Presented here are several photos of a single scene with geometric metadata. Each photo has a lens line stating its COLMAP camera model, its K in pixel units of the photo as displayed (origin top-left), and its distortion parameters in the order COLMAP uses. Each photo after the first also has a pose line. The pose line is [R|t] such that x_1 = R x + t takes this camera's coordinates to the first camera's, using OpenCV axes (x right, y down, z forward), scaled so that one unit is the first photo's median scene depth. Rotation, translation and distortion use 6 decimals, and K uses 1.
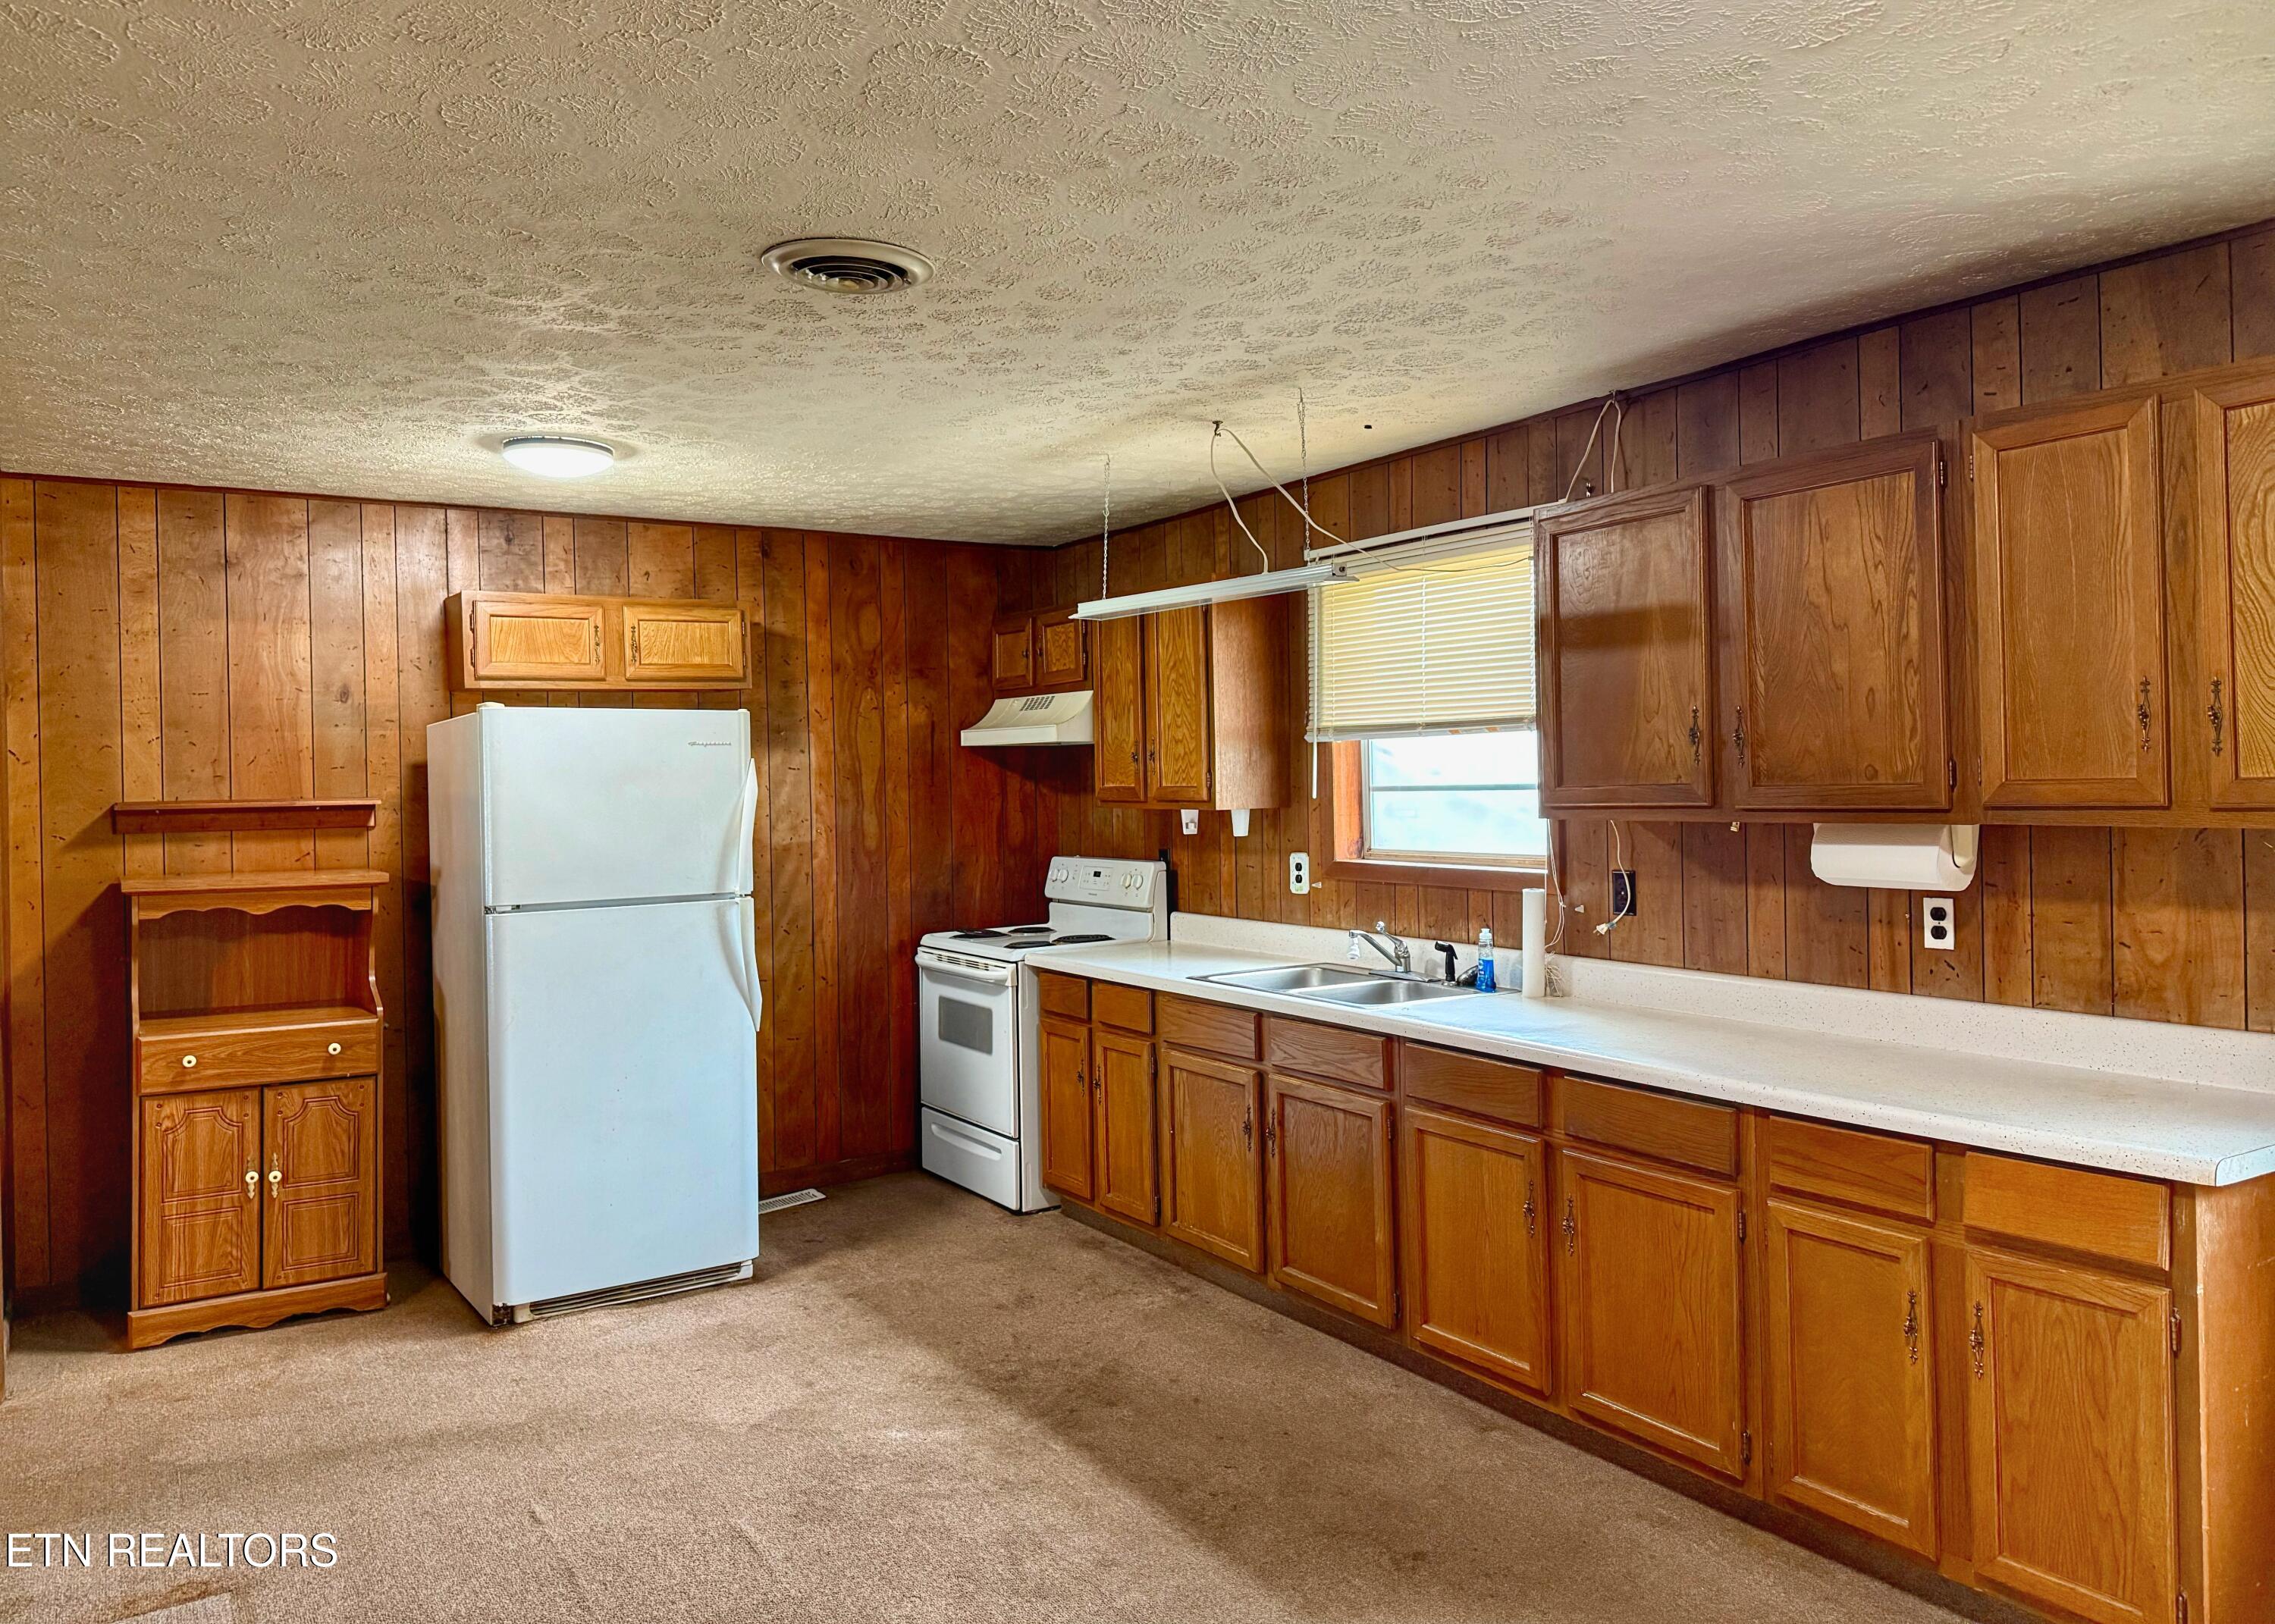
lens RADIAL K [[1597.2, 0, 1134.7], [0, 1597.2, 784.5], [0, 0, 1]] dist [0.156841, -0.253742]
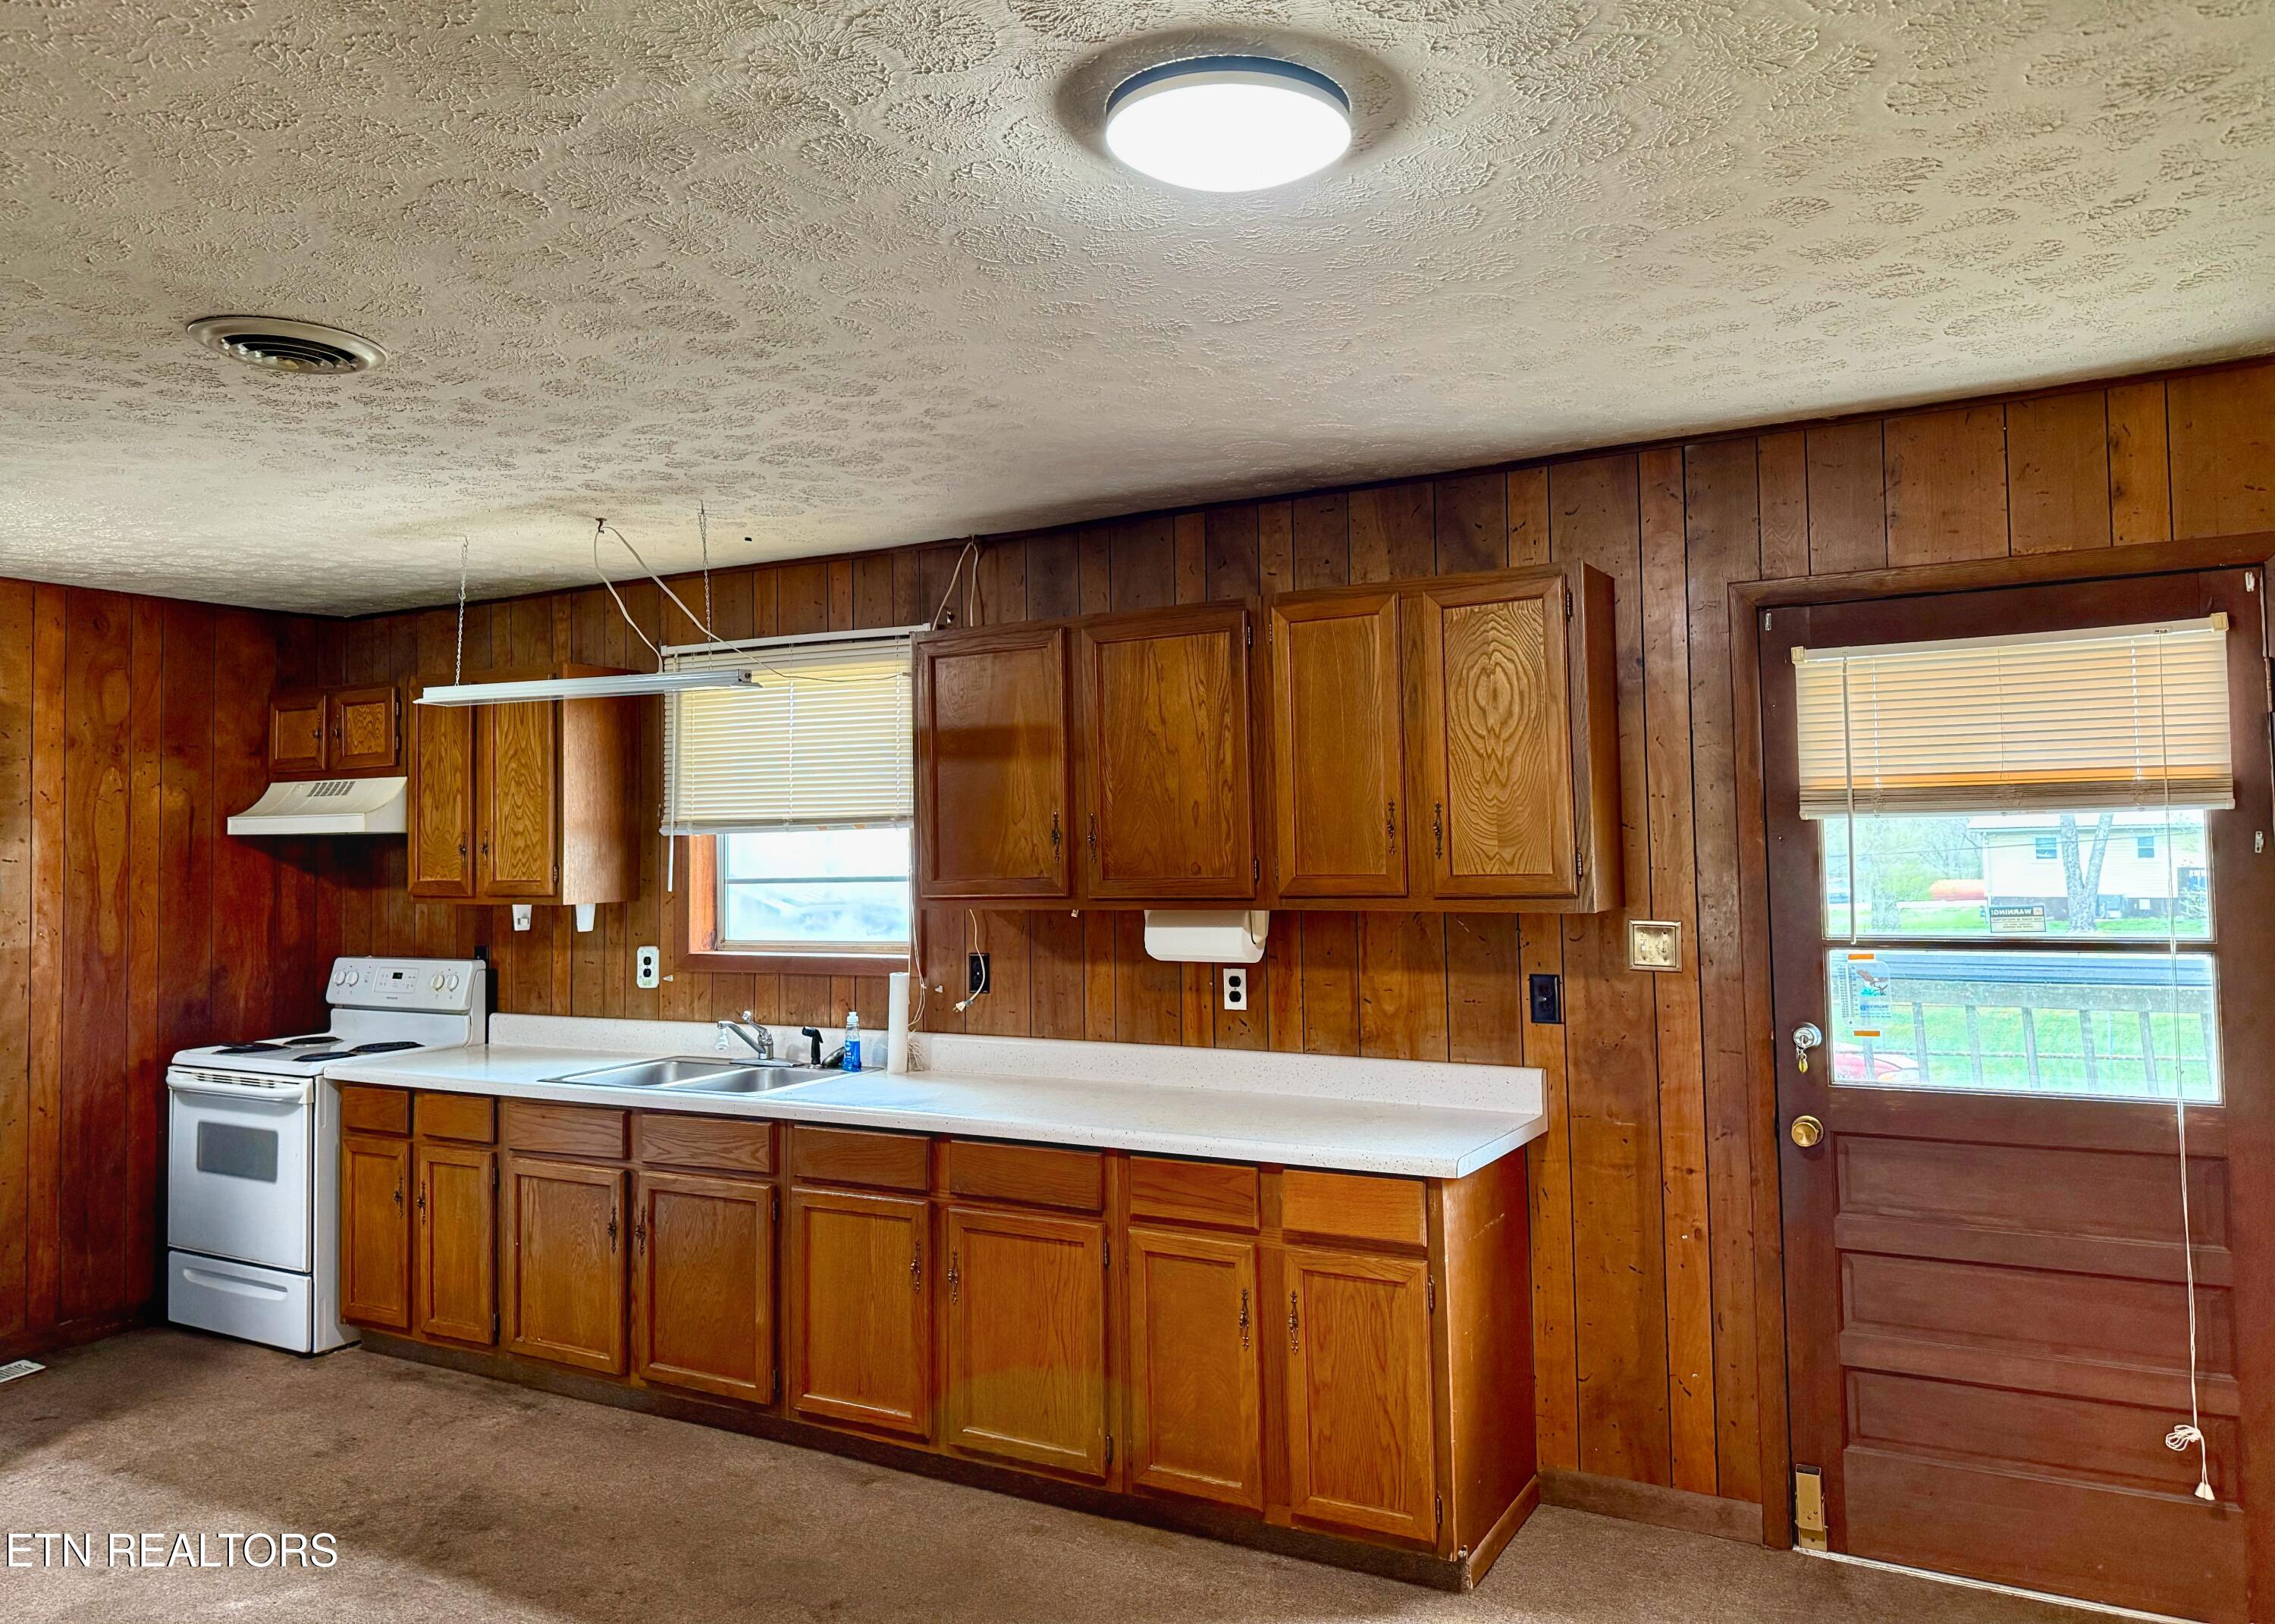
lens RADIAL K [[1597.2, 0, 1134.7], [0, 1597.2, 784.5], [0, 0, 1]] dist [0.156841, -0.253742]
pose [[0.887830, 0.021767, 0.459656, -0.127094], [0.001856, 0.998703, -0.050879, -0.008191], [-0.460167, 0.046025, 0.886639, -0.052326]]
